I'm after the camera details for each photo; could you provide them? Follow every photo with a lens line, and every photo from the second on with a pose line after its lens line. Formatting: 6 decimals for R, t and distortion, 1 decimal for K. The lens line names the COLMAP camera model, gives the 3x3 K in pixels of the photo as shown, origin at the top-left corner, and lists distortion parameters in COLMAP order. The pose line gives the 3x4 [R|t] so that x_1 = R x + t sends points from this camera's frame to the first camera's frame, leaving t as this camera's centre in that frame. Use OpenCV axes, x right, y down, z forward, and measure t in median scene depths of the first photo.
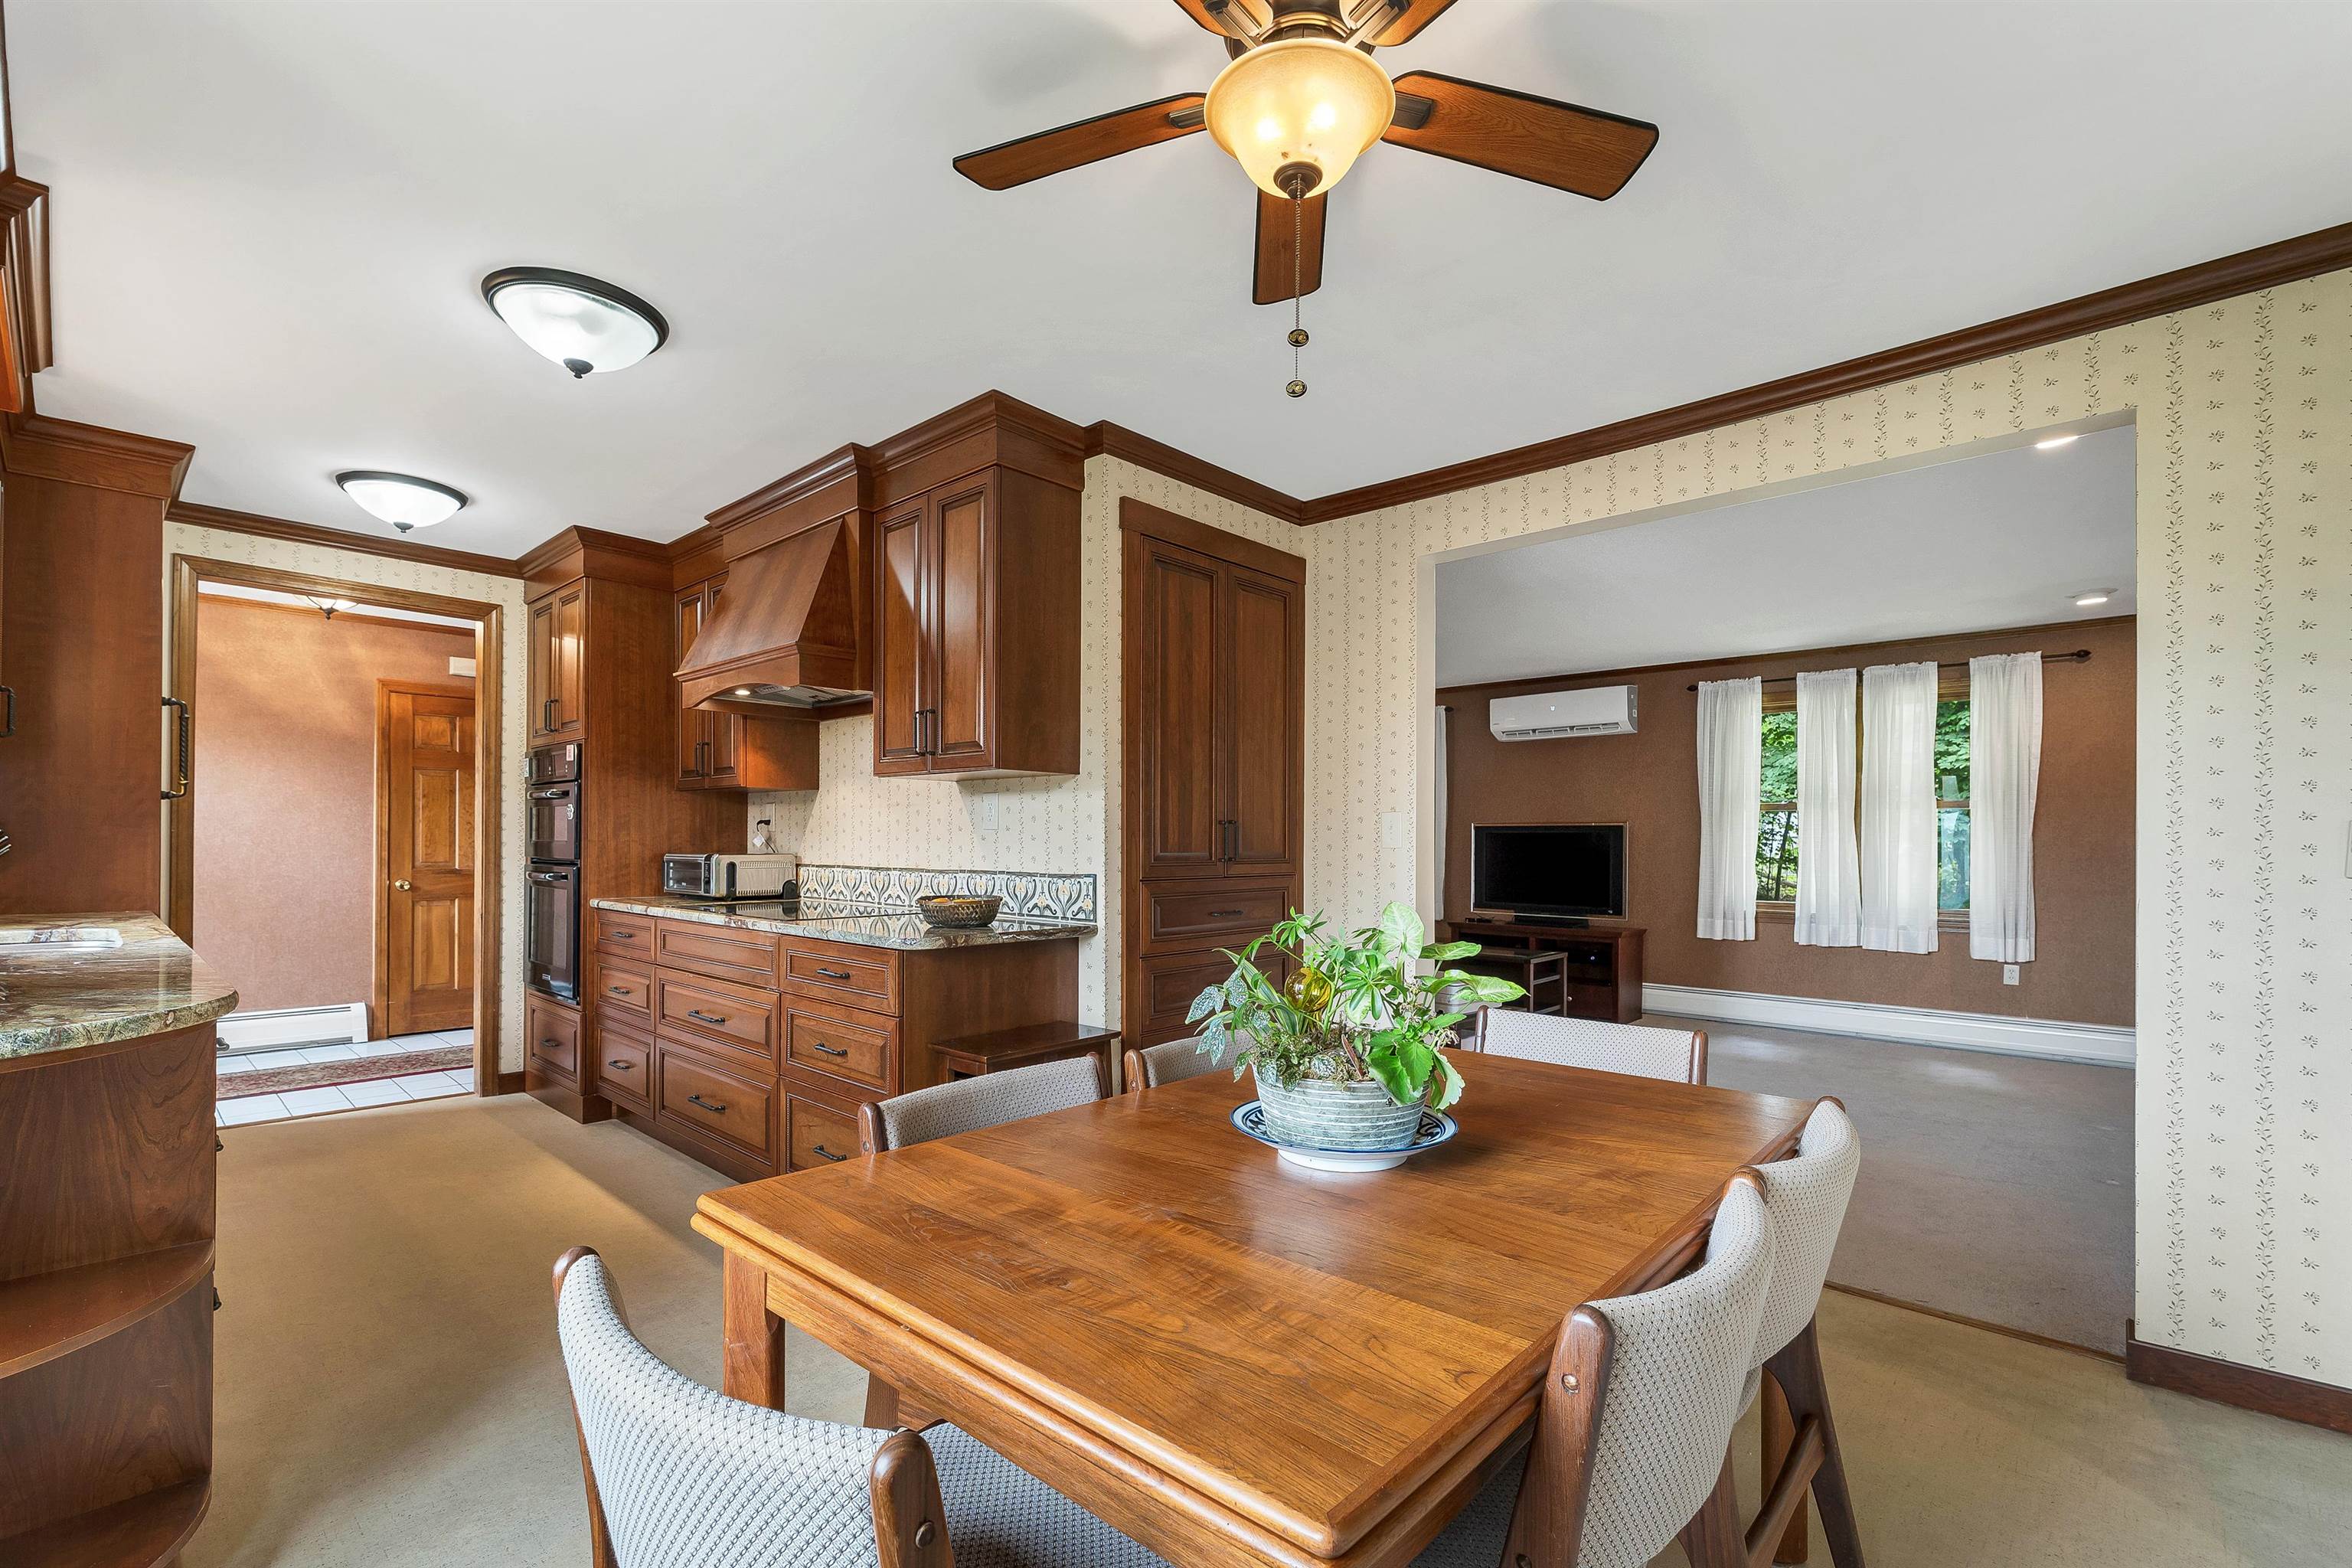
lens RADIAL K [[989.2, 0, 1154.9], [0, 989.2, 841.2], [0, 0, 1]] dist [-0.003959, -0.000121]
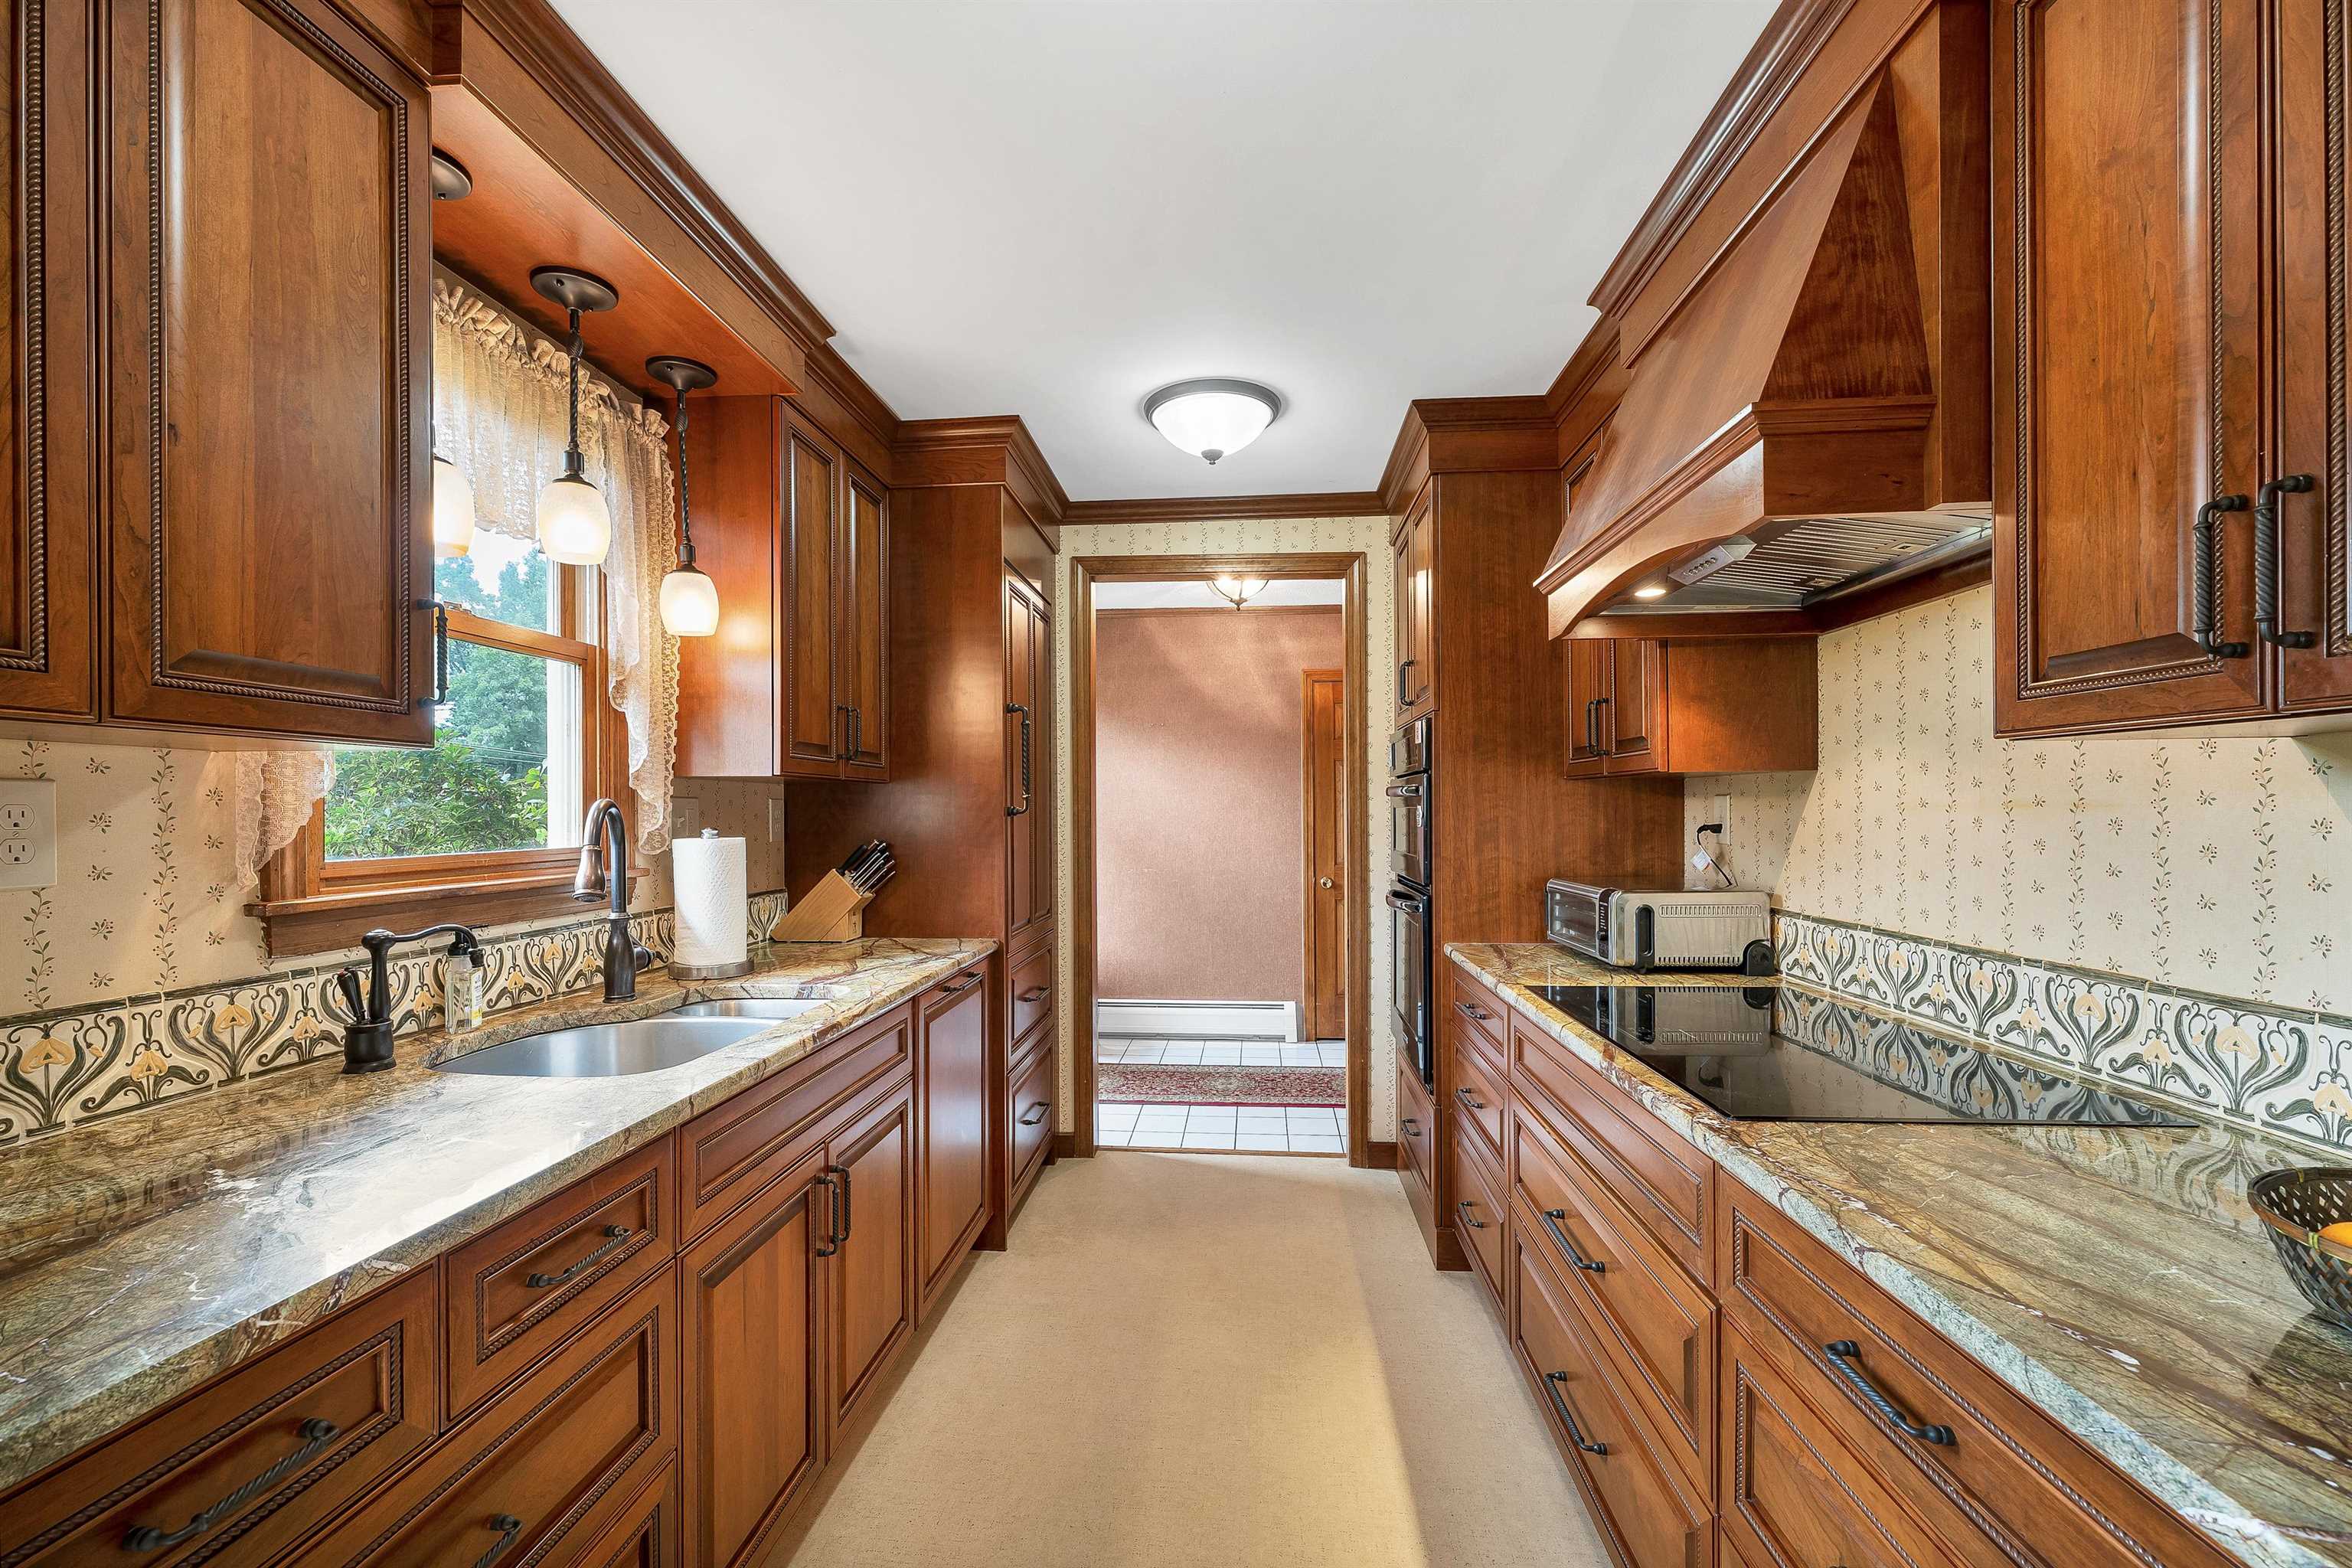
lens RADIAL K [[989.2, 0, 1182.7], [0, 989.2, 817.1], [0, 0, 1]] dist [-0.003959, -0.000121]
pose [[0.626126, -0.005326, -0.779704, -0.147048], [0.010250, 0.999946, 0.001400, -0.031613], [0.779655, -0.008868, 0.626147, 0.422891]]
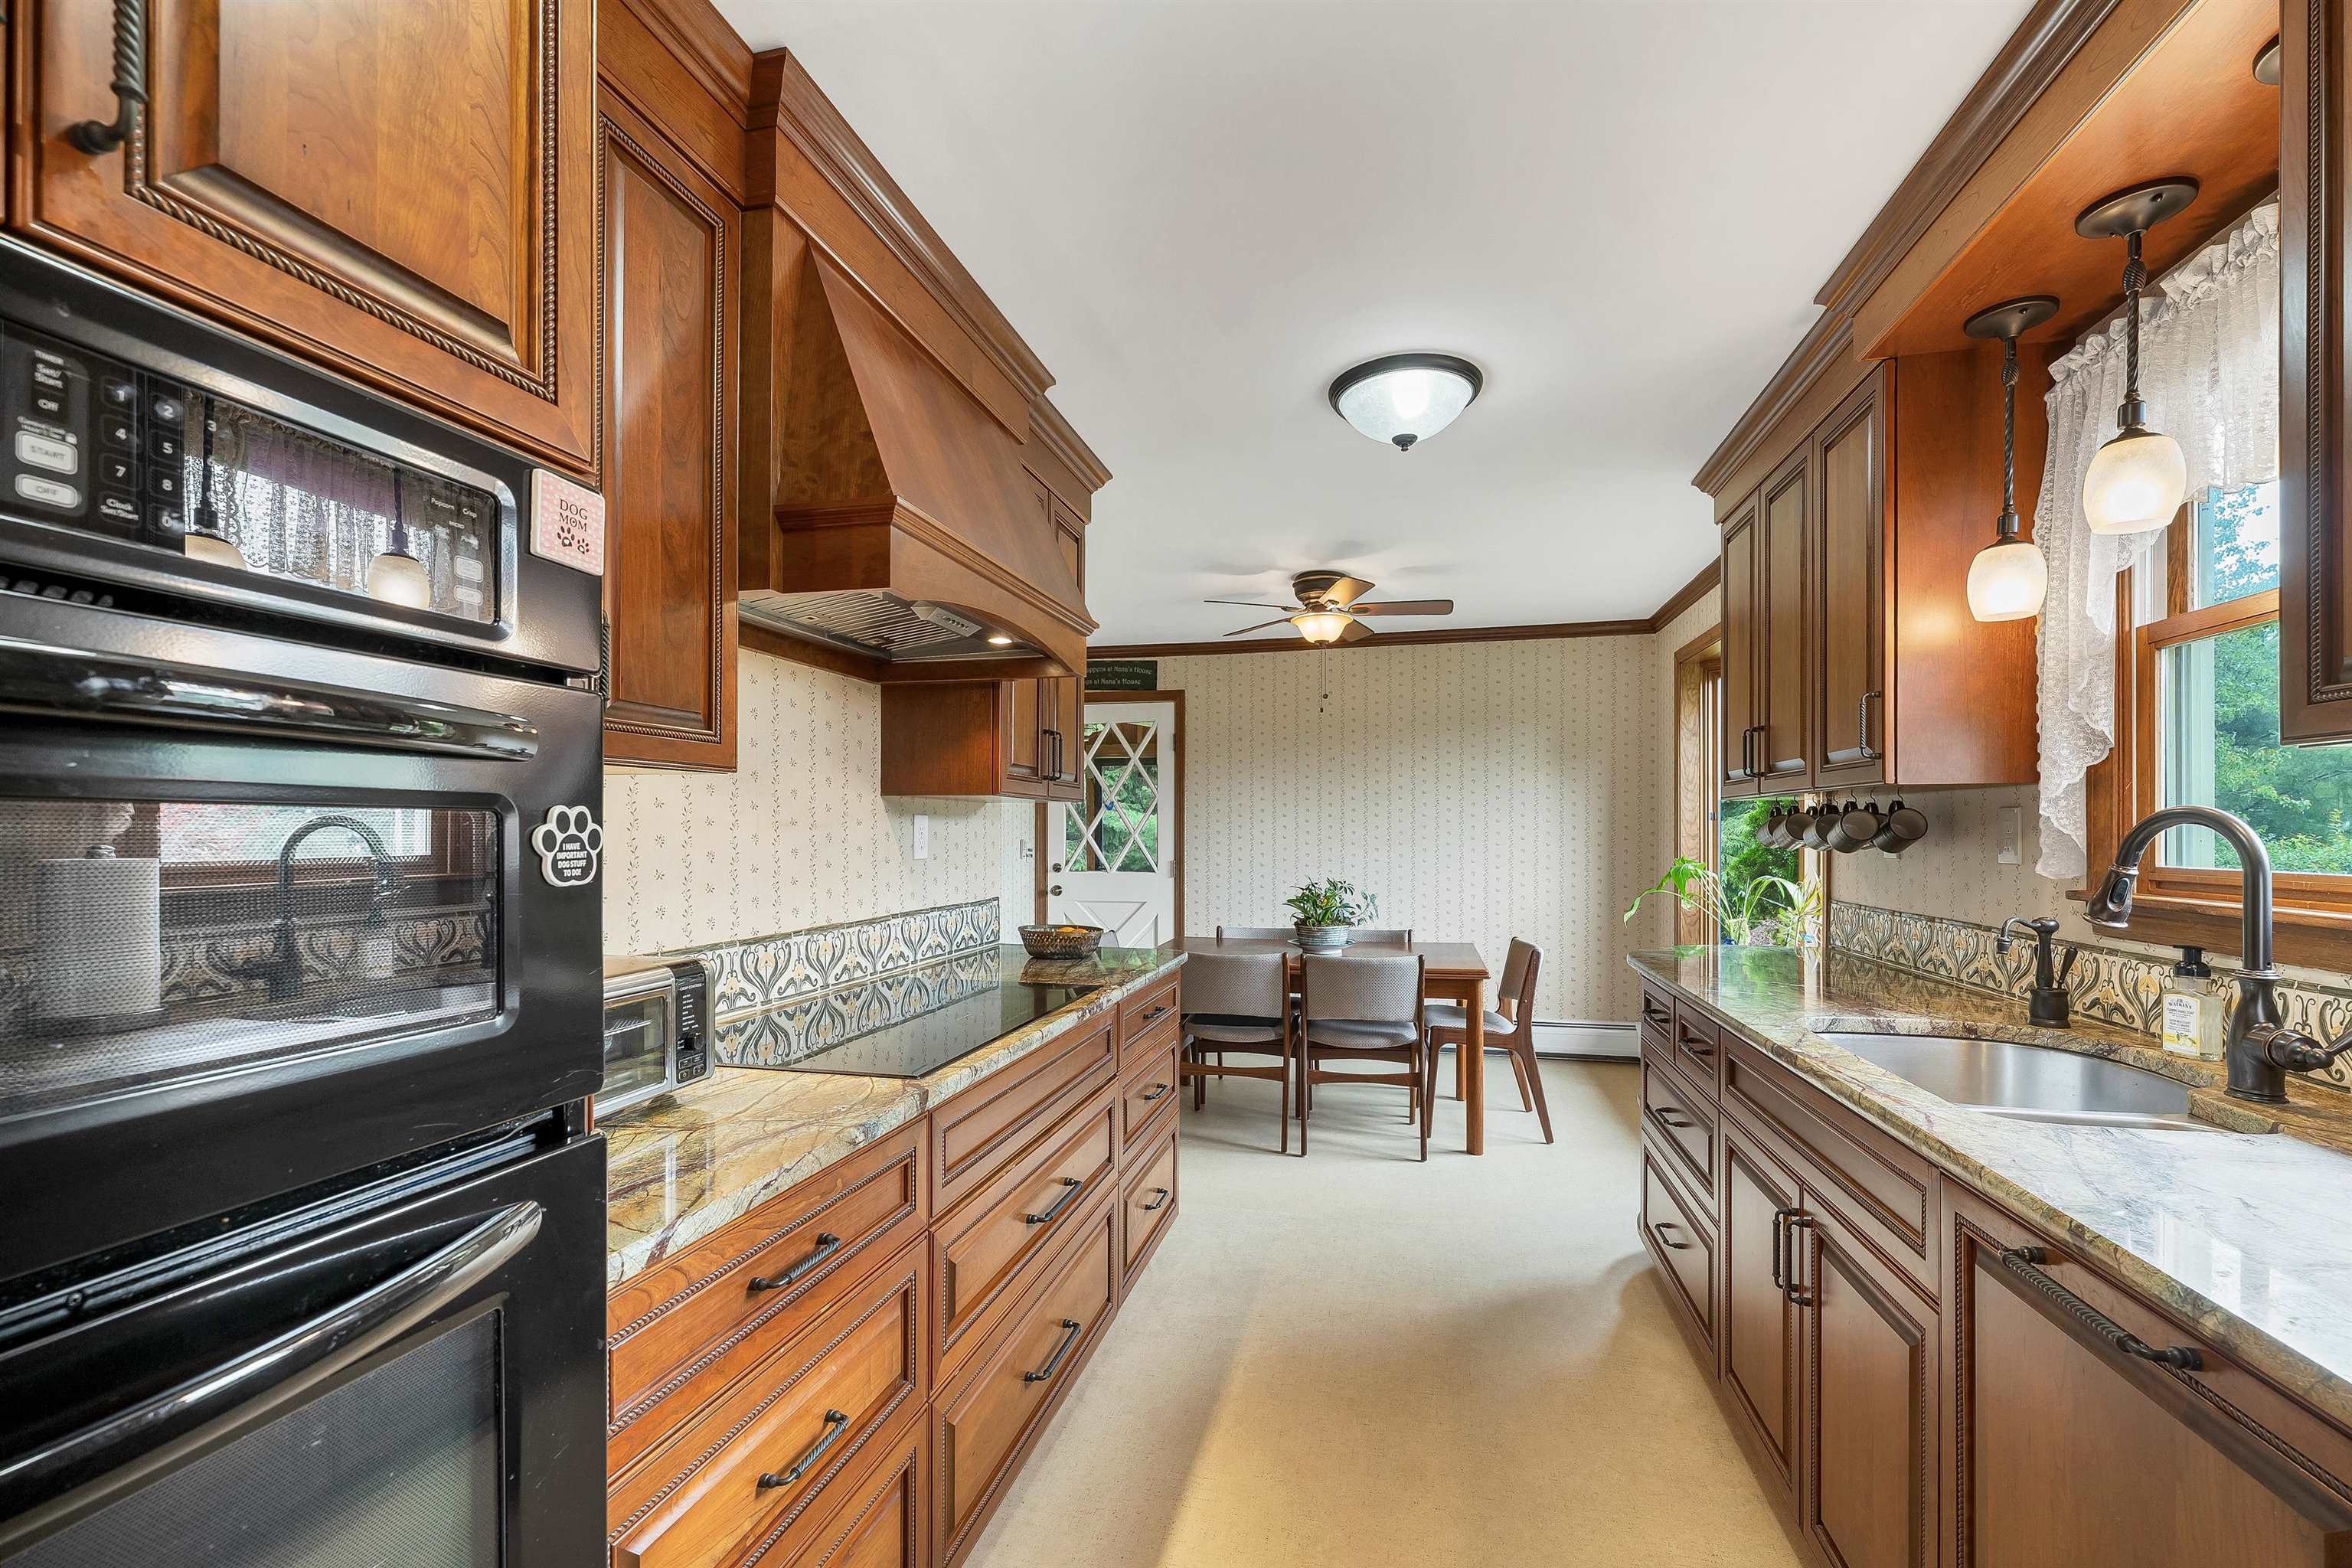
lens RADIAL K [[989.2, 0, 1165.8], [0, 989.2, 823.7], [0, 0, 1]] dist [-0.003959, -0.000121]
pose [[-0.483022, -0.002773, 0.875604, -0.782974], [-0.005724, 0.999984, 0.000009, -0.033927], [-0.875590, -0.005007, -0.483030, 0.969592]]
